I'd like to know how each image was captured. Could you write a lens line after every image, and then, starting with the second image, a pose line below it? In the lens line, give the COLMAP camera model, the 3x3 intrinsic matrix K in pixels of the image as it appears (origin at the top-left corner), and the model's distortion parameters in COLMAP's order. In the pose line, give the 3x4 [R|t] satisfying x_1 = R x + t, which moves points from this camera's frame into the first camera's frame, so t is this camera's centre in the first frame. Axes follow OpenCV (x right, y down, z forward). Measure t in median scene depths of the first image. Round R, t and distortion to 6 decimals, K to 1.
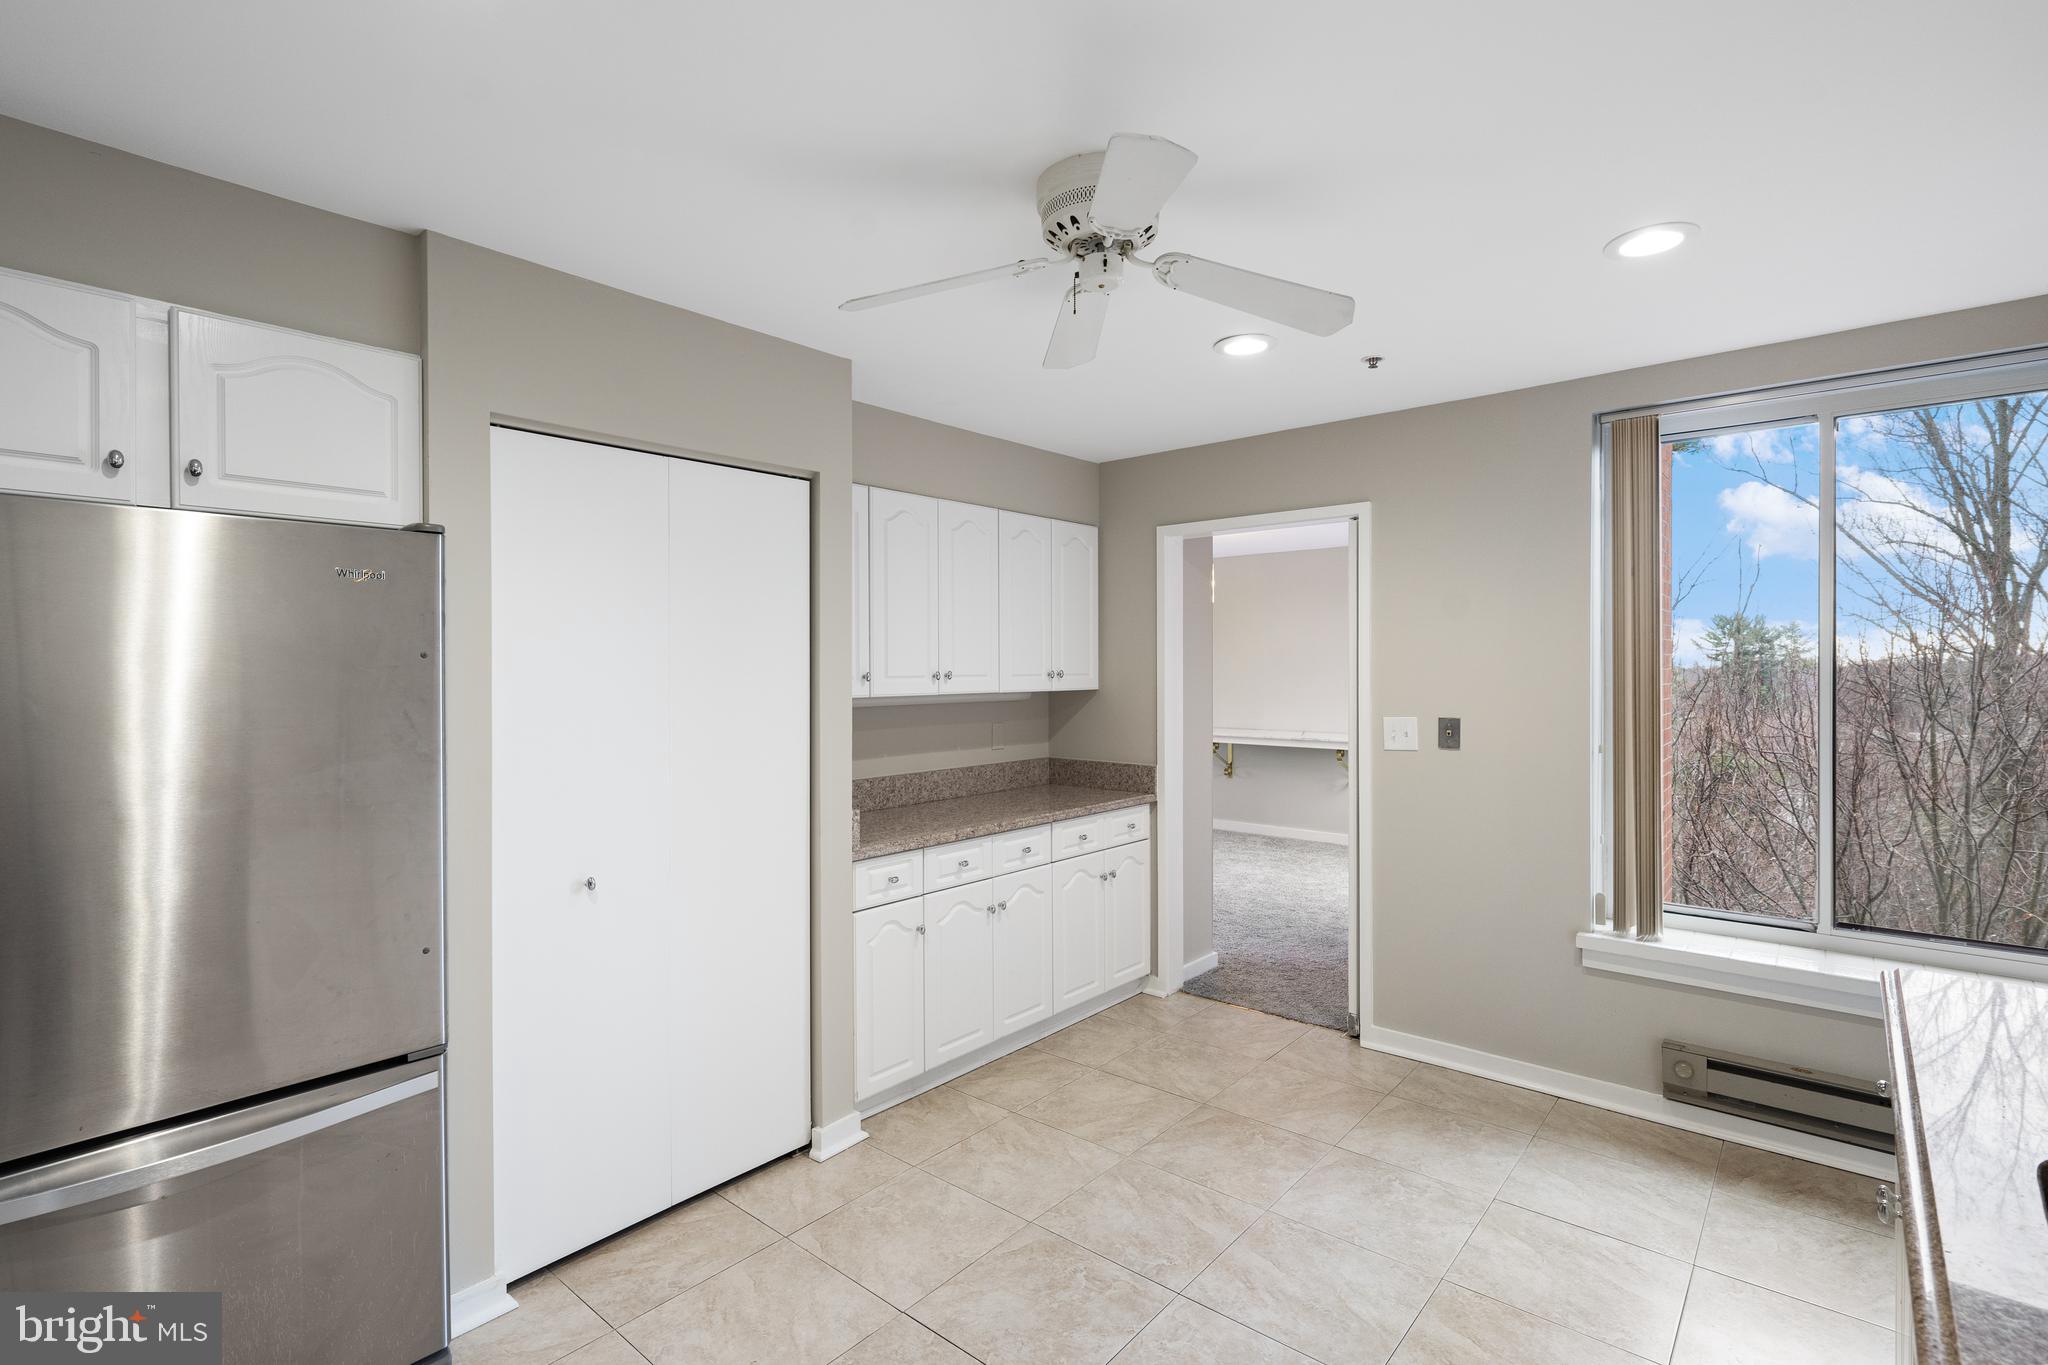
lens RADIAL K [[936.8, 0, 1027.4], [0, 936.8, 674.6], [0, 0, 1]] dist [0.004282, -0.000025]
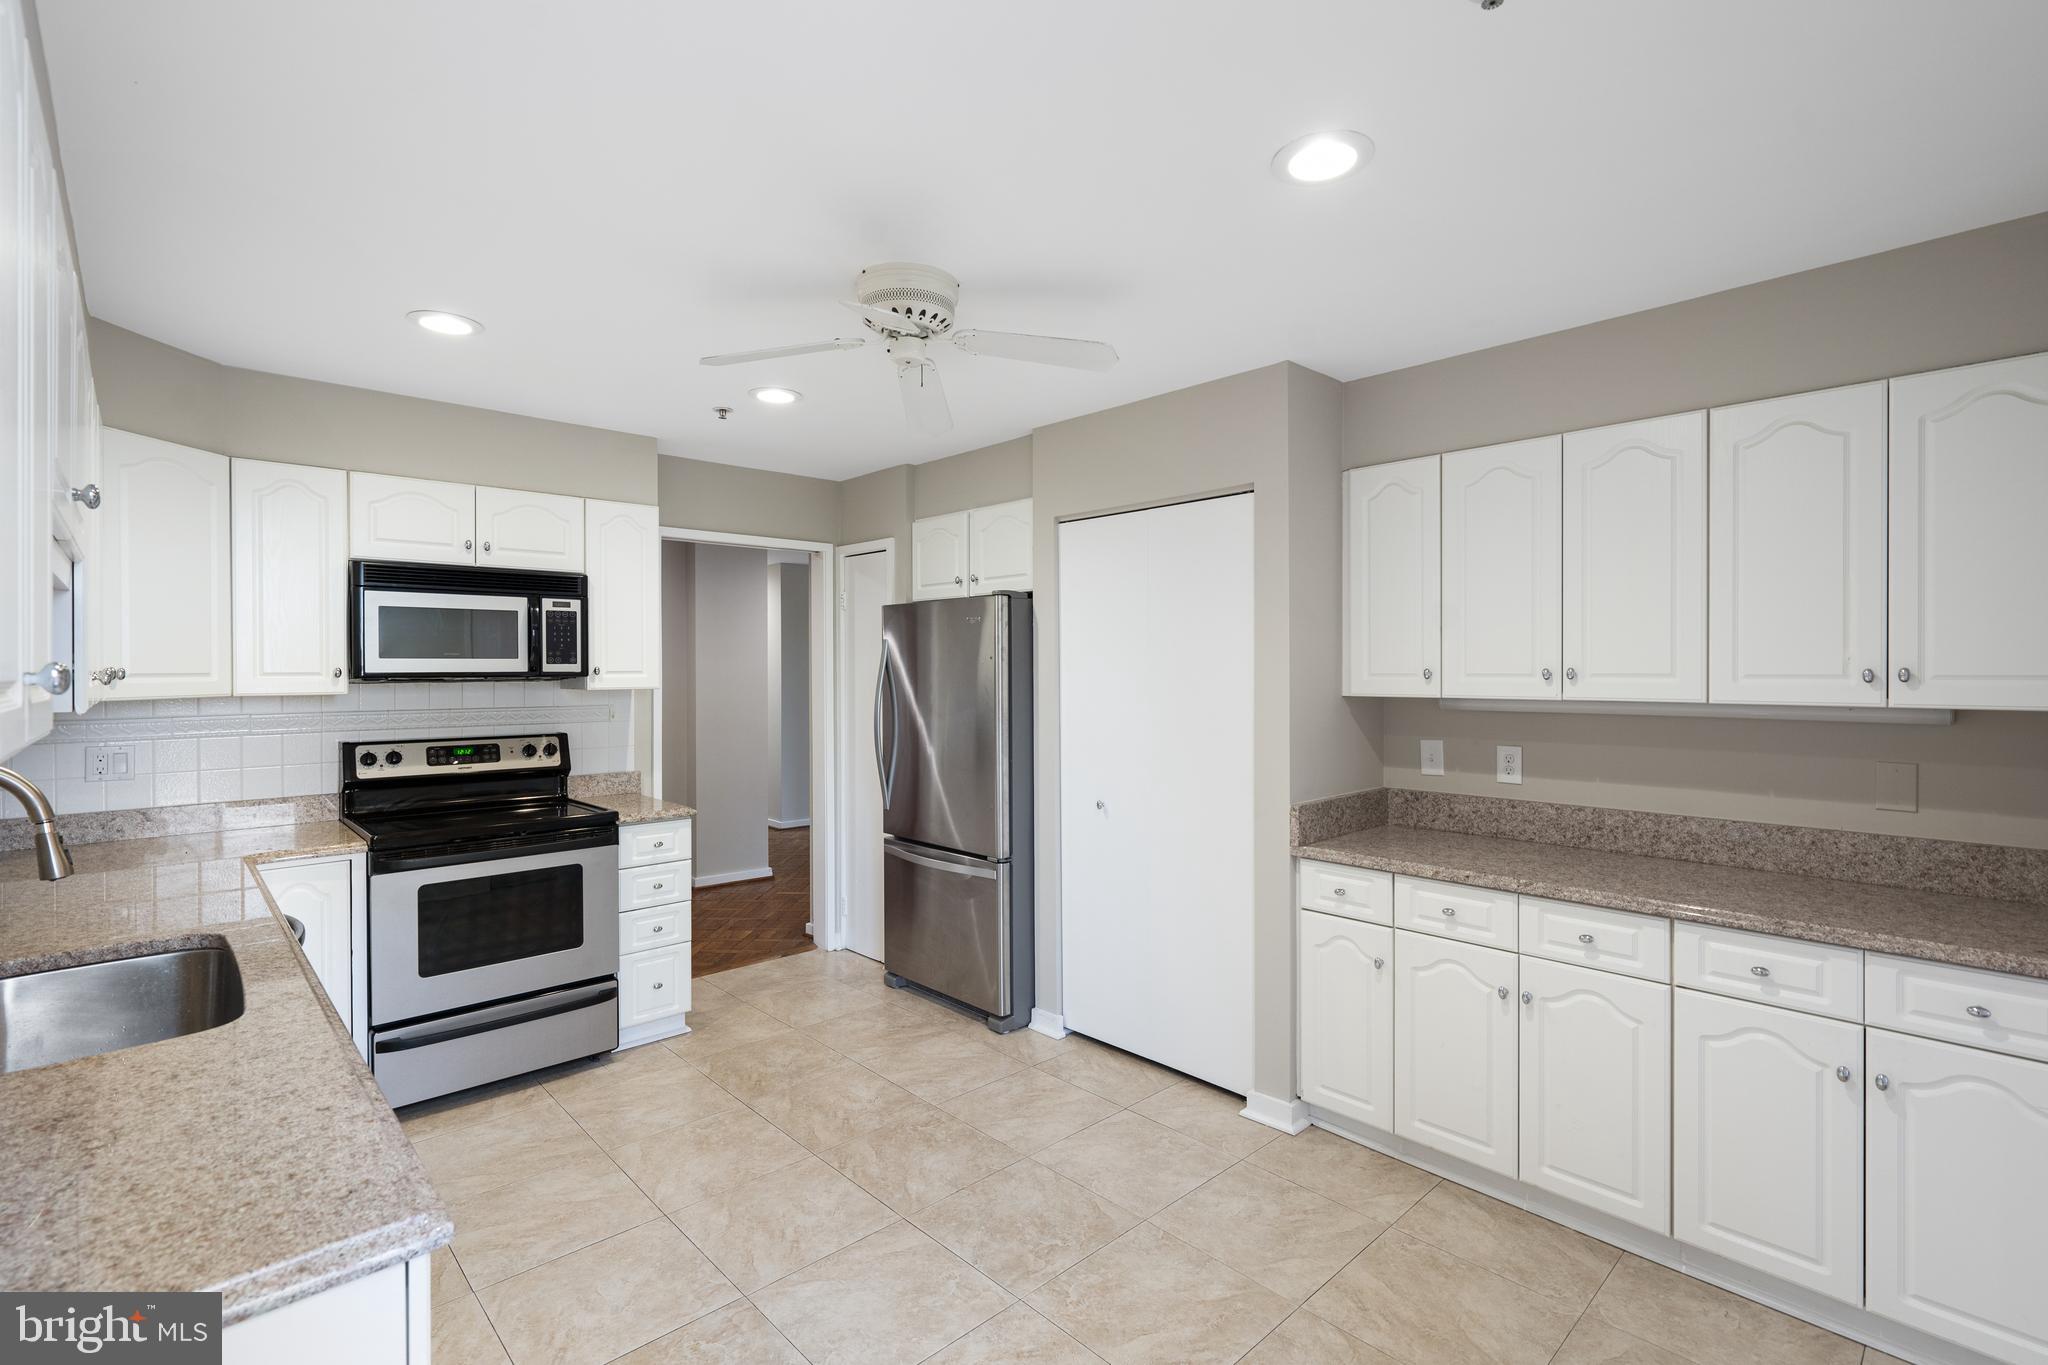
lens RADIAL K [[936.8, 0, 1045.8], [0, 936.8, 674.5], [0, 0, 1]] dist [0.004282, -0.000025]
pose [[-0.083276, 0.012350, -0.996450, 0.757578], [-0.005888, 0.999900, 0.012885, -0.006646], [0.996509, 0.006940, -0.083195, 0.738185]]
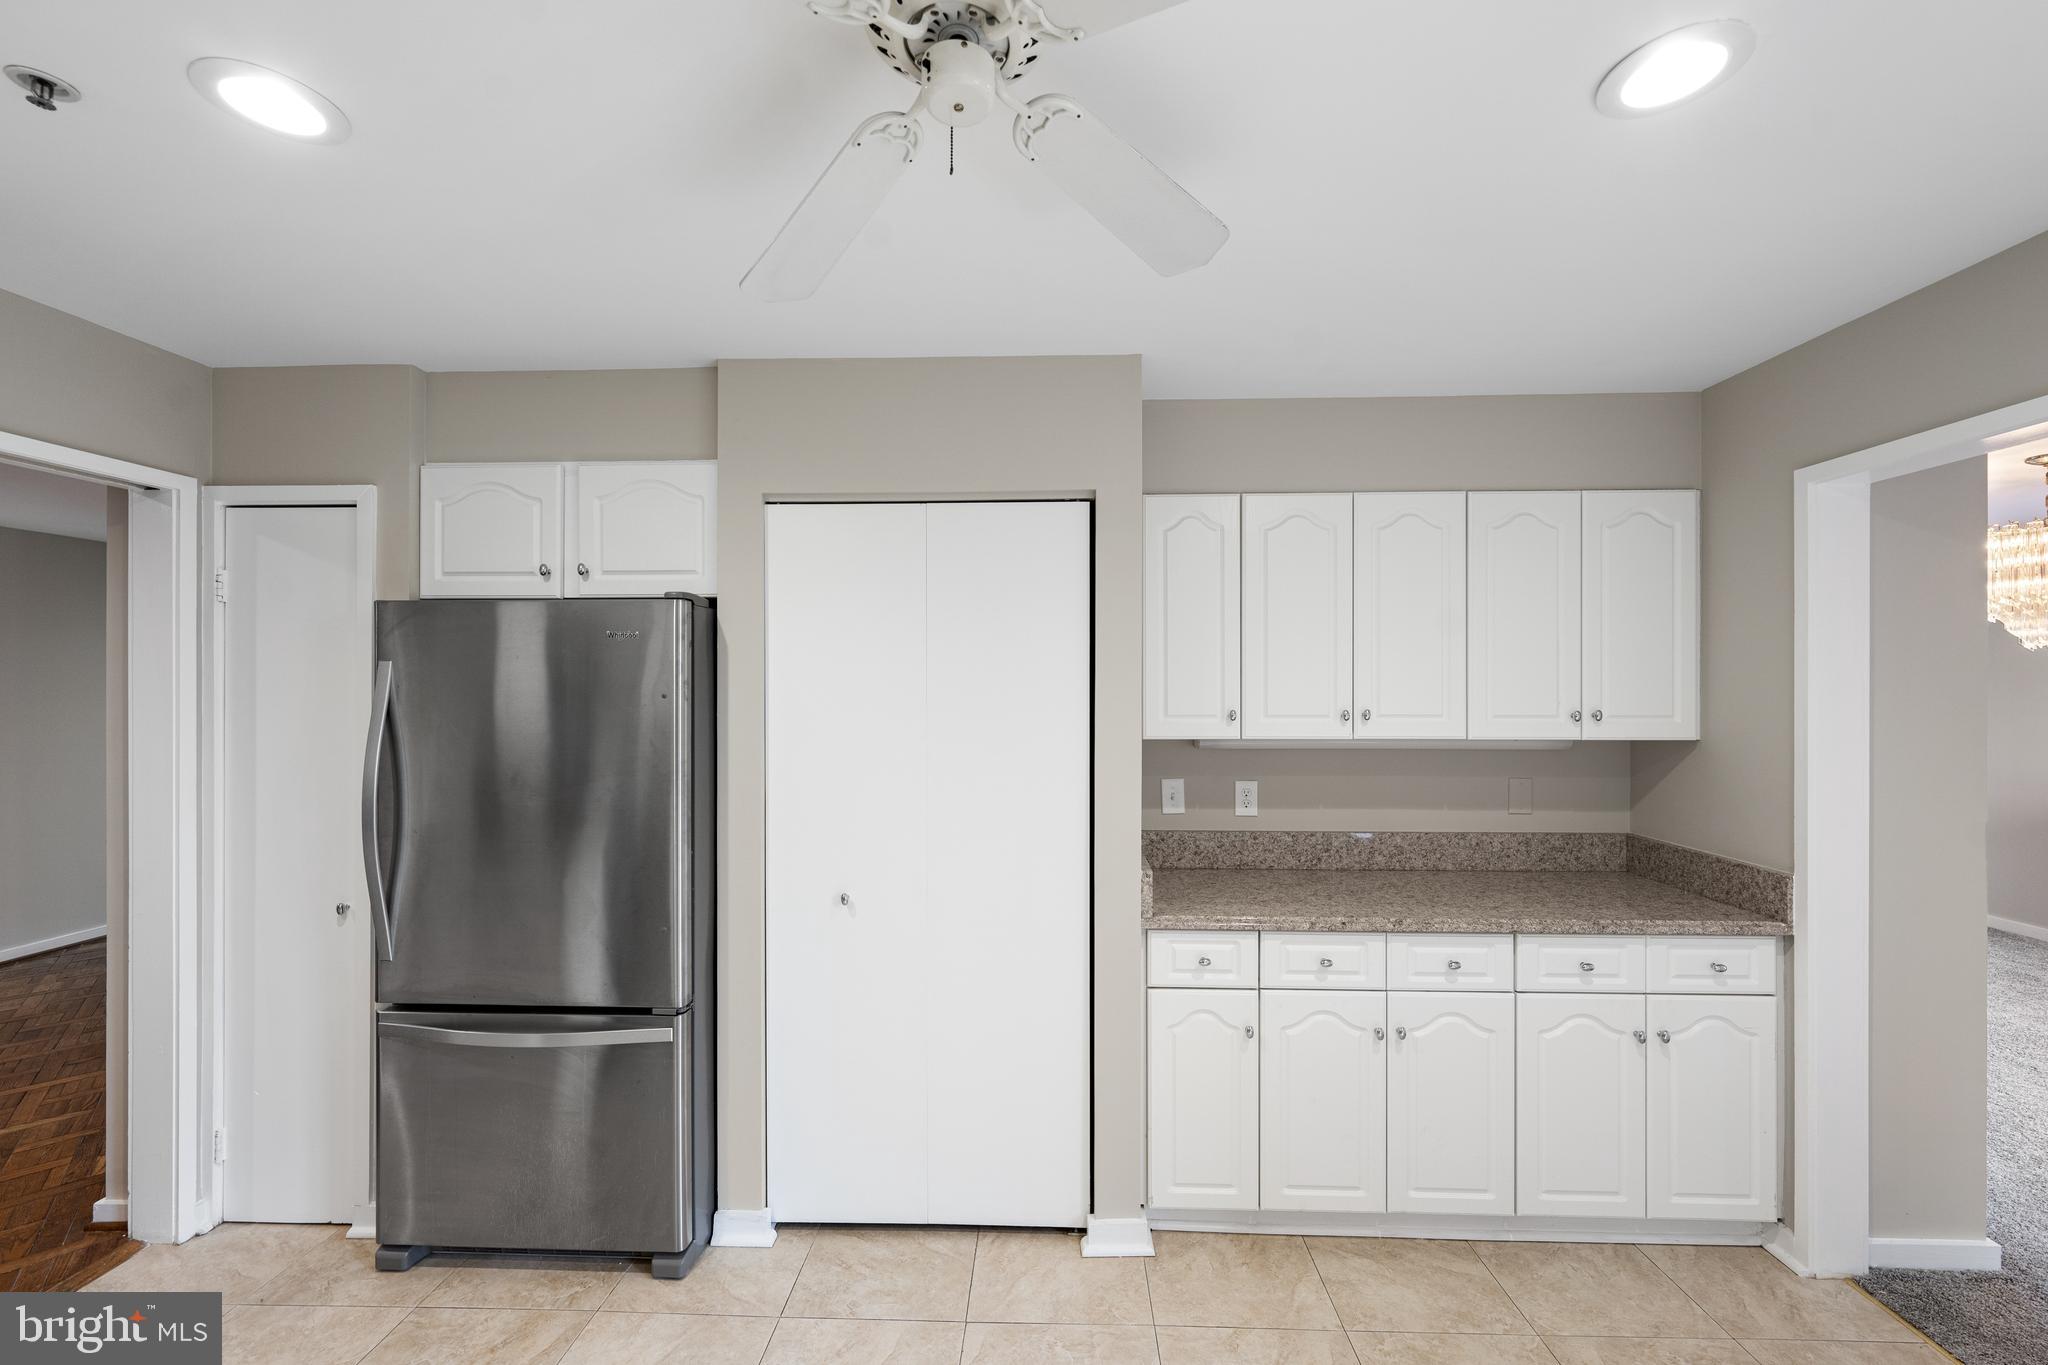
lens RADIAL K [[807.3, 0, 1038.9], [0, 807.3, 689.4], [0, 0, 1]] dist [-0.000860, -0.000047]
pose [[0.634153, 0.005179, -0.773190, 0.298067], [-0.010242, 0.999946, -0.001702, -0.018918], [0.773140, 0.008998, 0.634172, 0.403621]]
